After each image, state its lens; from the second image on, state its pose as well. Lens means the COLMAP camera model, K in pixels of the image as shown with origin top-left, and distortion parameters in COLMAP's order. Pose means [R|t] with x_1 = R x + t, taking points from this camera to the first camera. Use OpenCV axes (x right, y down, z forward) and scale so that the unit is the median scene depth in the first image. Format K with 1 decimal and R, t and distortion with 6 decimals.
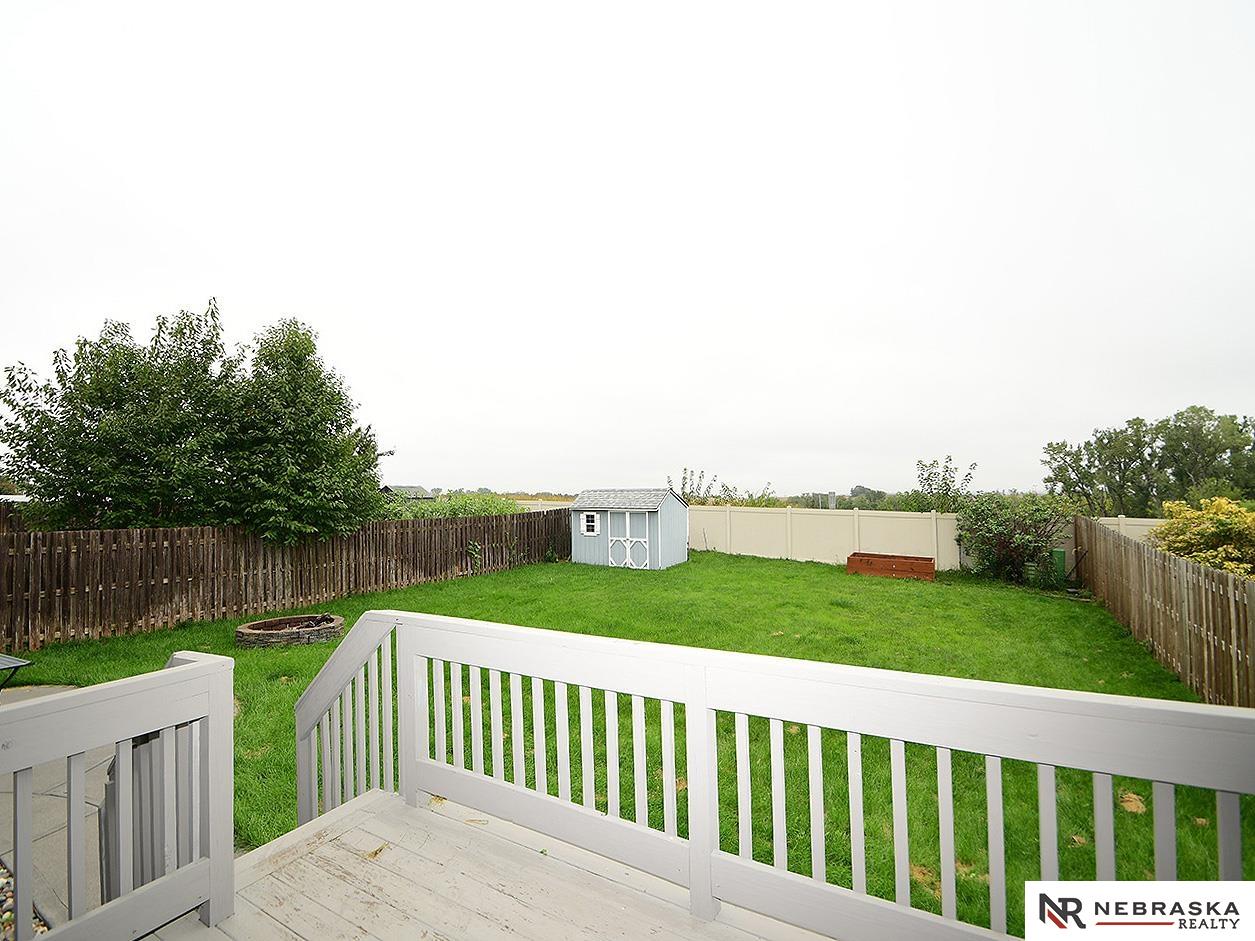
lens RADIAL K [[568.3, 0, 623.9], [0, 568.3, 468.4], [0, 0, 1]] dist [0.001176, -0.009051]
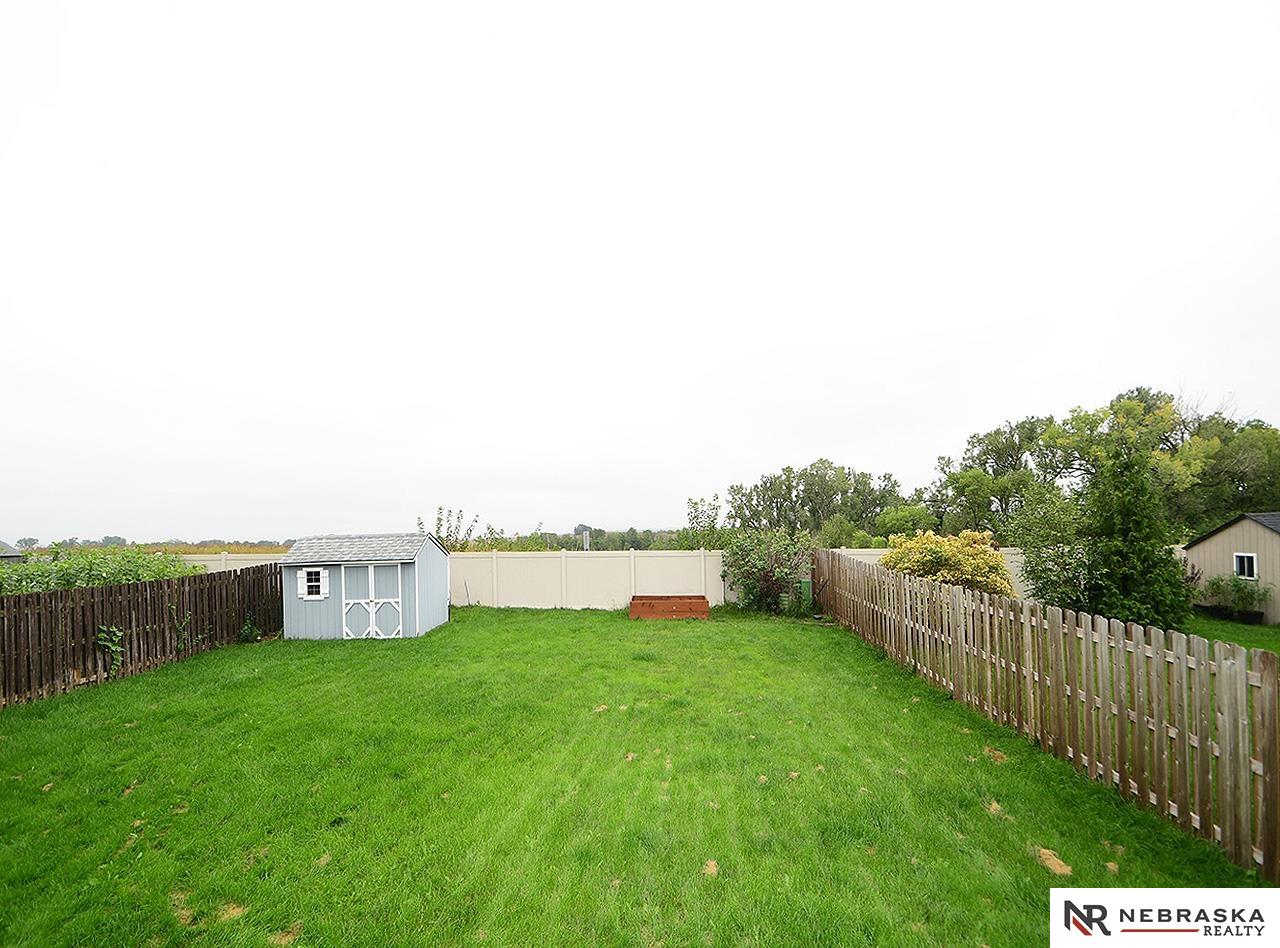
lens RADIAL K [[579.6, 0, 631.5], [0, 579.6, 509.7], [0, 0, 1]] dist [0.001176, -0.009051]
pose [[0.880941, -0.005506, 0.473195, -0.050995], [0.004165, 0.999984, 0.003882, 0.001436], [-0.473208, -0.001449, 0.880949, 0.153209]]
